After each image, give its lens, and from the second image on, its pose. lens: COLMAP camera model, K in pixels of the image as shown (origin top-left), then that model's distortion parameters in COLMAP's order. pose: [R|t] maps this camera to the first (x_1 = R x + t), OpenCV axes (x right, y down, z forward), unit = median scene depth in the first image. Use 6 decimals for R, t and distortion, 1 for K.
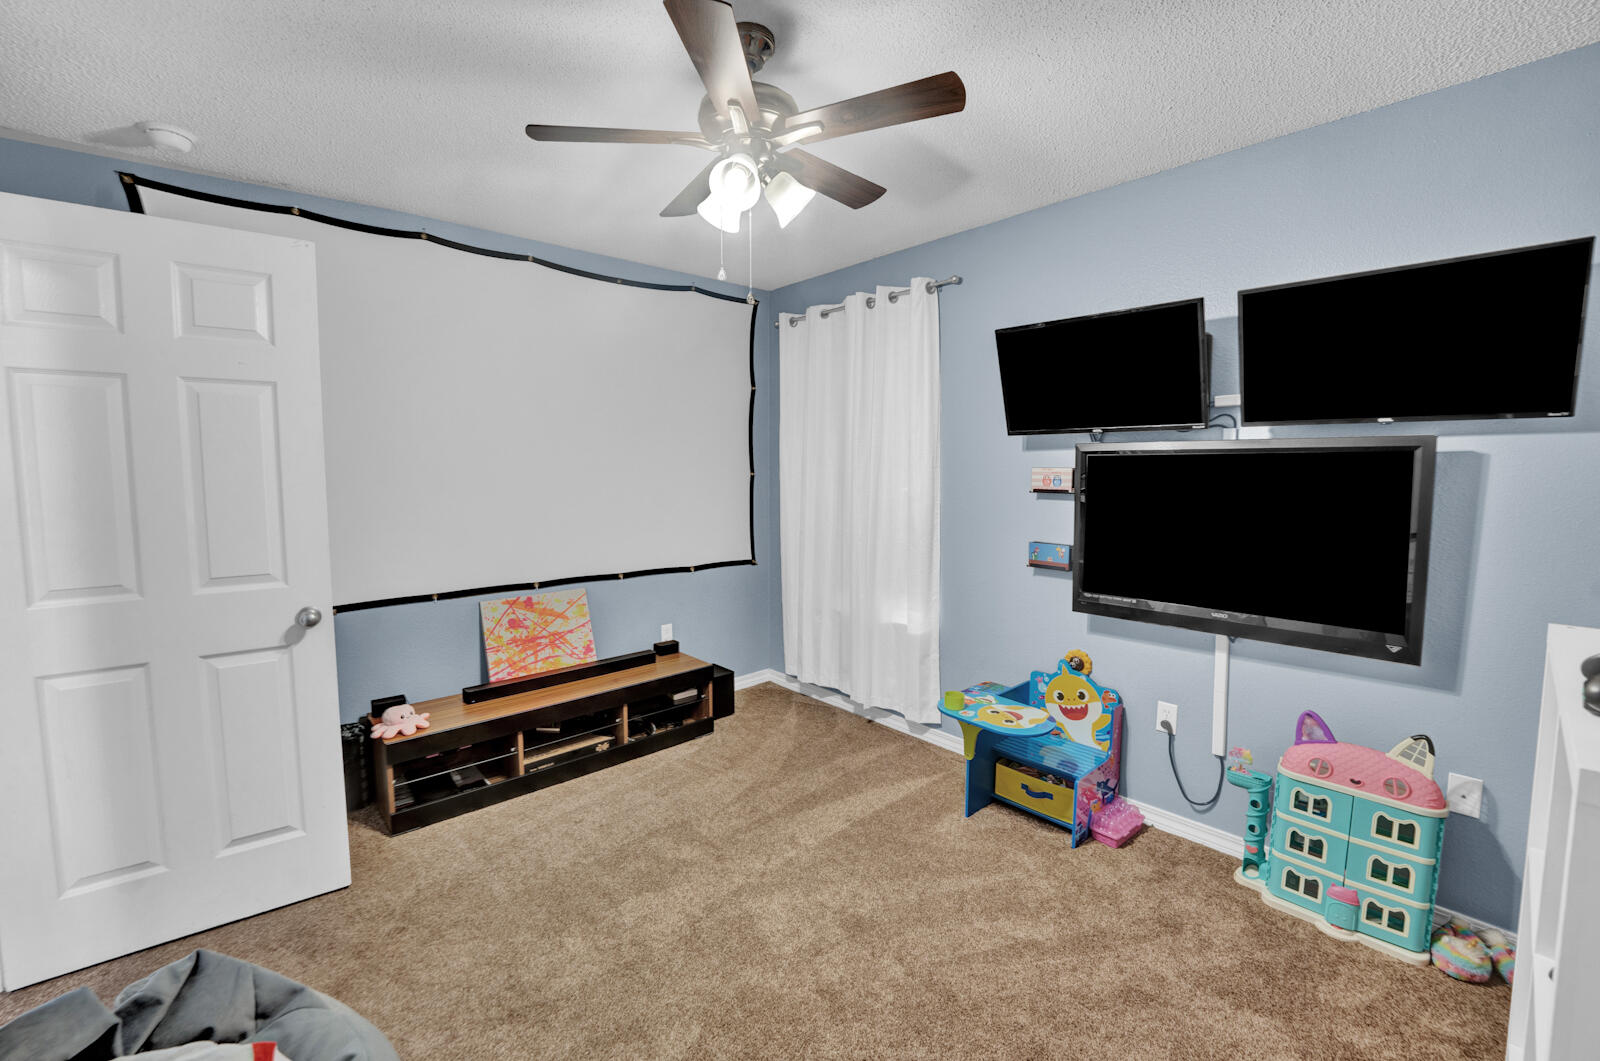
lens RADIAL K [[654.0, 0, 792.8], [0, 654.0, 519.9], [0, 0, 1]] dist [-0.031450, 0.003790]
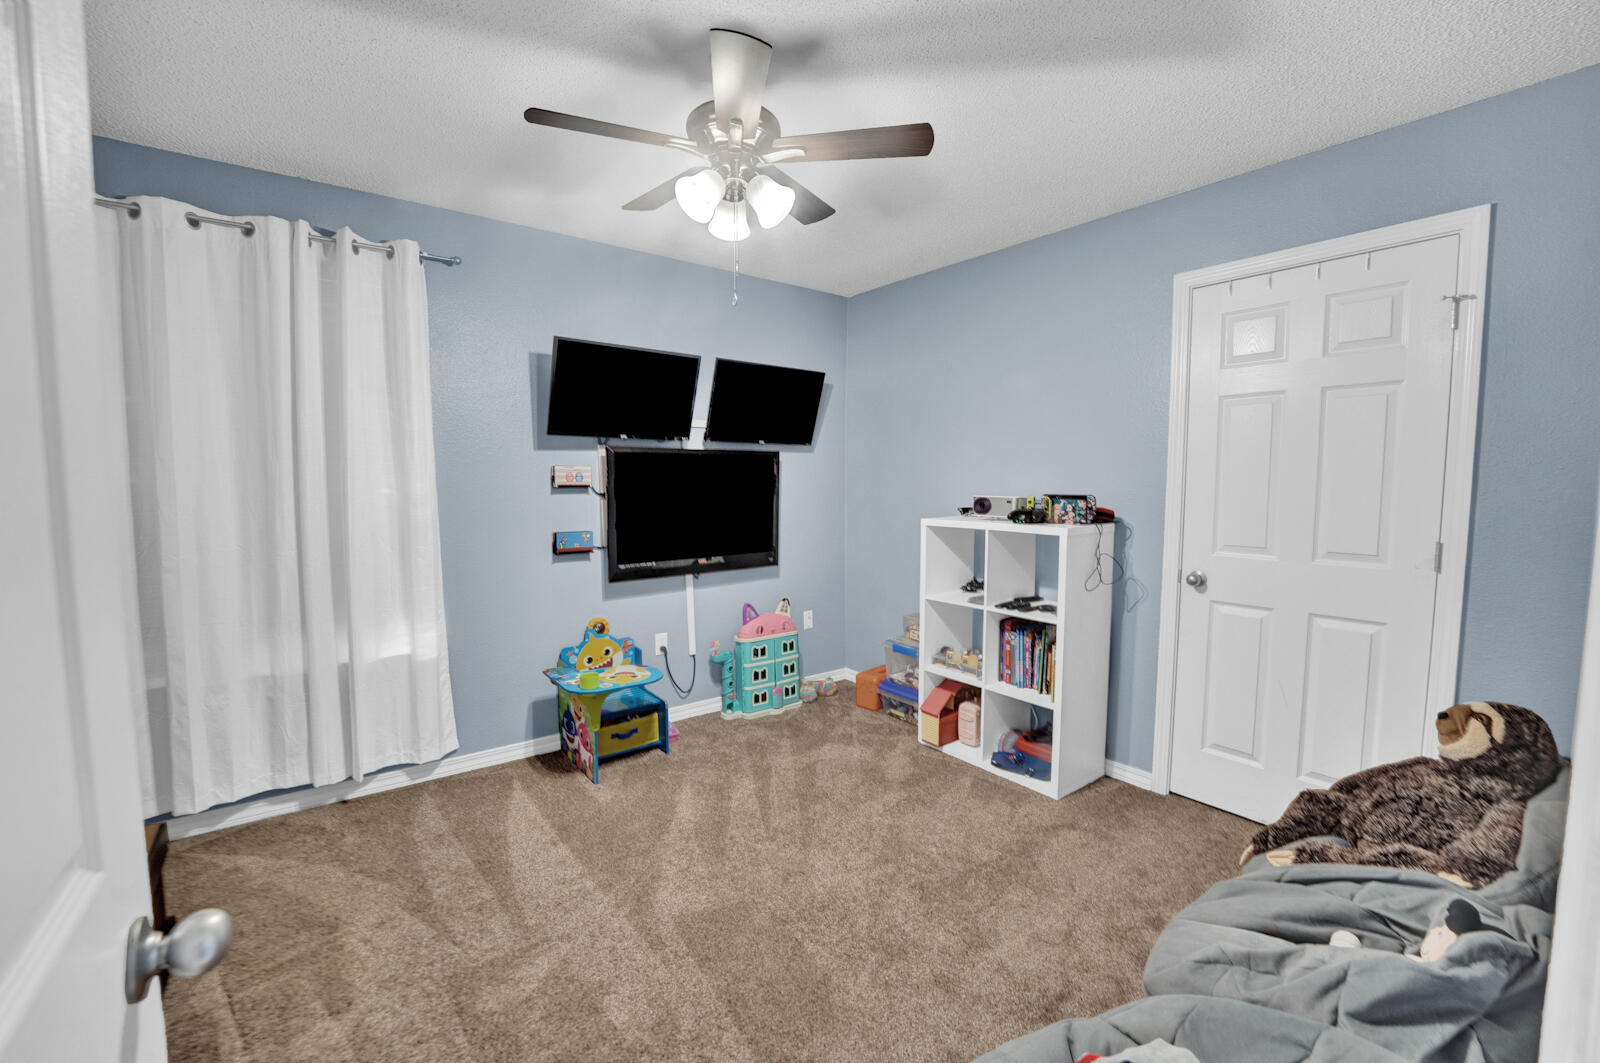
lens RADIAL K [[654.0, 0, 790.4], [0, 654.0, 529.1], [0, 0, 1]] dist [-0.031450, 0.003790]
pose [[0.077495, -0.071496, 0.994426, -0.792246], [0.083067, 0.994420, 0.065022, -0.012349], [-0.993526, 0.077565, 0.083001, 0.577324]]
